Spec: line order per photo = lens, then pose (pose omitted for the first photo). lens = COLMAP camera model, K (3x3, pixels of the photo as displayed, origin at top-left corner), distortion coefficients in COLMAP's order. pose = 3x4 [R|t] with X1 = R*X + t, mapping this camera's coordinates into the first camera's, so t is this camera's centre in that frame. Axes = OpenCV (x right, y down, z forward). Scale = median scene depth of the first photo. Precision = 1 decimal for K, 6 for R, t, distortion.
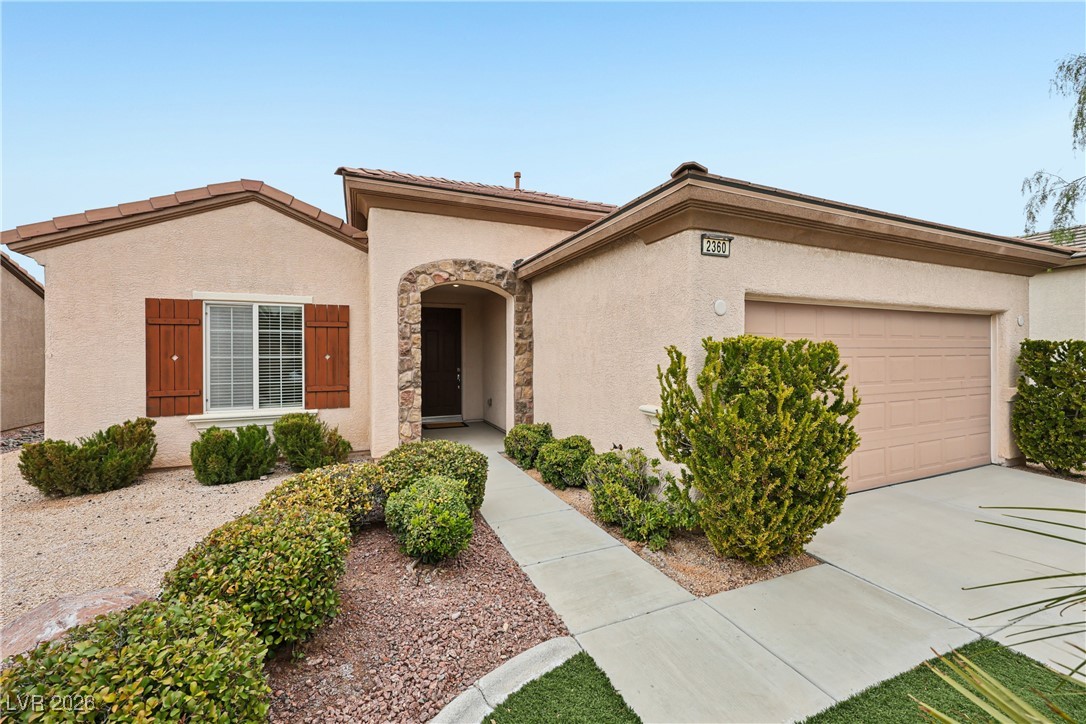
lens RADIAL K [[423.0, 0, 544.9], [0, 423.0, 355.7], [0, 0, 1]] dist [-0.003541, -0.000033]
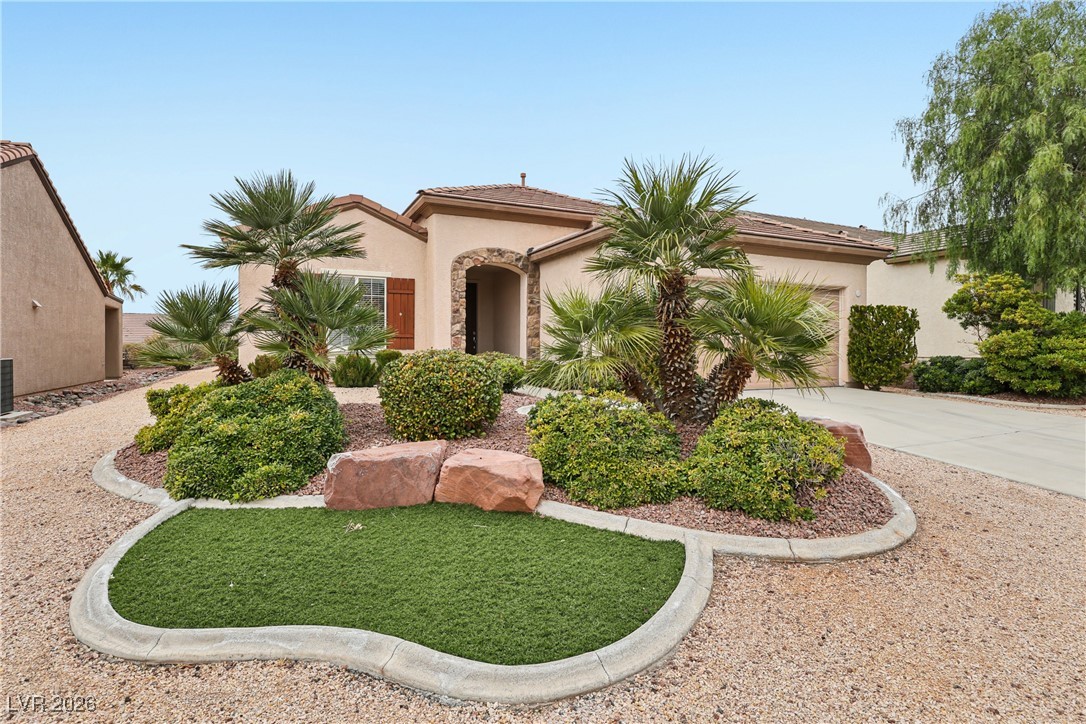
lens RADIAL K [[575.3, 0, 547.8], [0, 575.3, 355.7], [0, 0, 1]] dist [0.001489, 0.000082]
pose [[0.999056, 0.005757, 0.043051, -0.092282], [-0.005907, 0.999977, 0.003355, 0.136952], [-0.043030, -0.003606, 0.999067, -1.004532]]
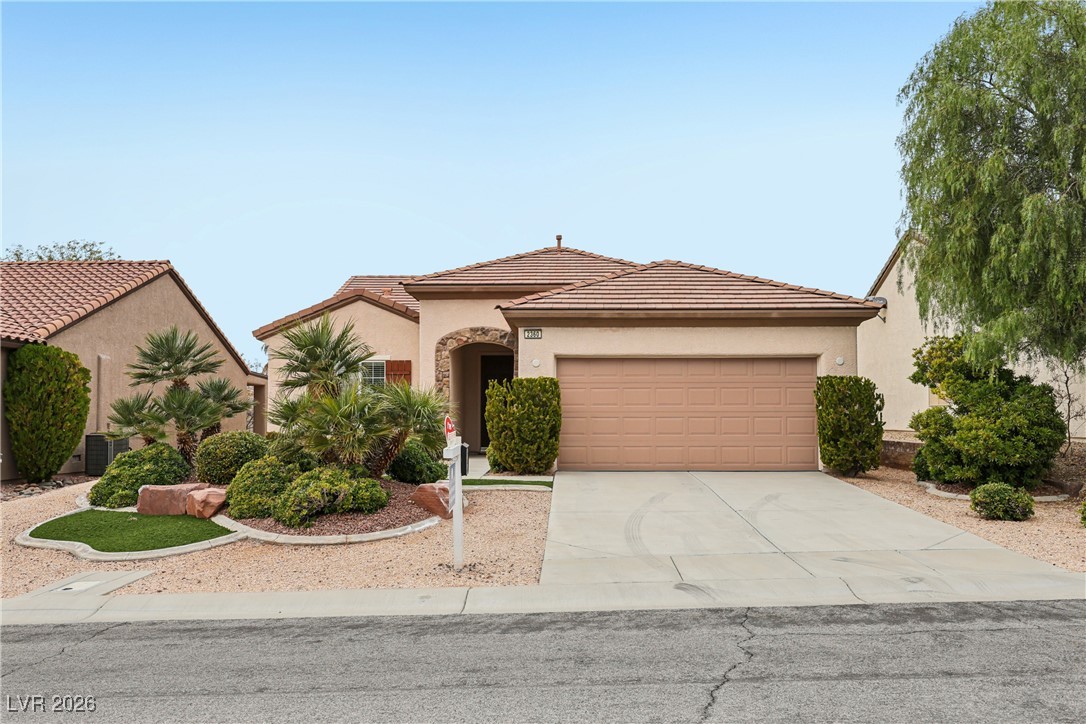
lens RADIAL K [[981.1, 0, 543.0], [0, 981.1, 362.0], [0, 0, 1]] dist [0.051860, 0.002025]
pose [[0.888994, -0.020337, -0.457467, 1.614945], [-0.008667, 0.998087, -0.061214, 0.102960], [0.457837, 0.058384, 0.887117, -1.969092]]
